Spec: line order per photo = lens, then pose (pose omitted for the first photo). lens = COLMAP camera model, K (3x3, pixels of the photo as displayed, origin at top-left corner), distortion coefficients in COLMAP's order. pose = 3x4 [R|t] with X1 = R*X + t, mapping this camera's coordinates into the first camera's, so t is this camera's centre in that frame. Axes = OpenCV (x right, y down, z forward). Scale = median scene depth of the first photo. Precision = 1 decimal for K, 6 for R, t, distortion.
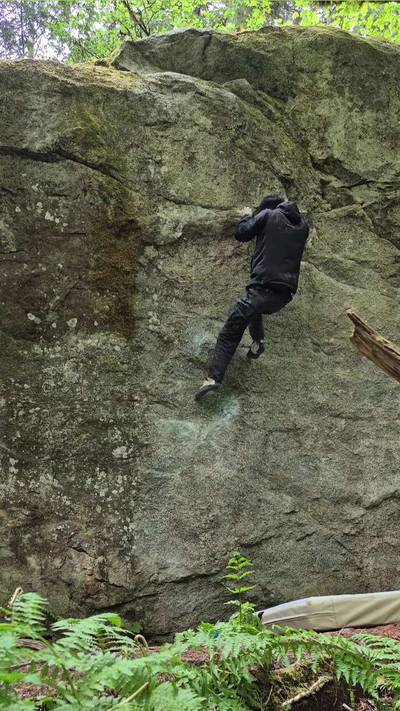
lens RADIAL K [[610.7, 0, 208.7], [0, 610.7, 435.5], [0, 0, 1]] dist [0.091238, -0.134736]
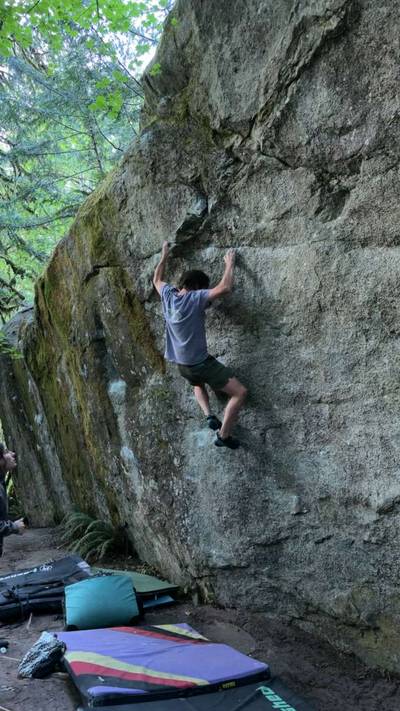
lens RADIAL K [[579.2, 0, 199.1], [0, 579.2, 344.0], [0, 0, 1]] dist [0.129478, -0.204279]
pose [[0.277883, -0.131684, -0.951546, 1.038433], [0.313315, 0.948815, -0.039808, -0.141261], [0.908083, -0.287071, 0.304918, 0.697426]]
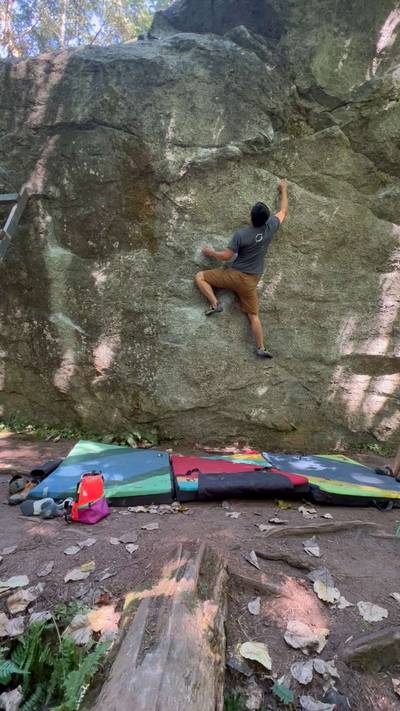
lens RADIAL K [[328.3, 0, 200.5], [0, 328.3, 355.4], [0, 0, 1]] dist [-0.010854, 0.005275]
pose [[0.955998, 0.048964, -0.289258, 0.216210], [0.023251, 0.970227, 0.241080, -0.104257], [0.292450, -0.237197, 0.926396, 0.235982]]
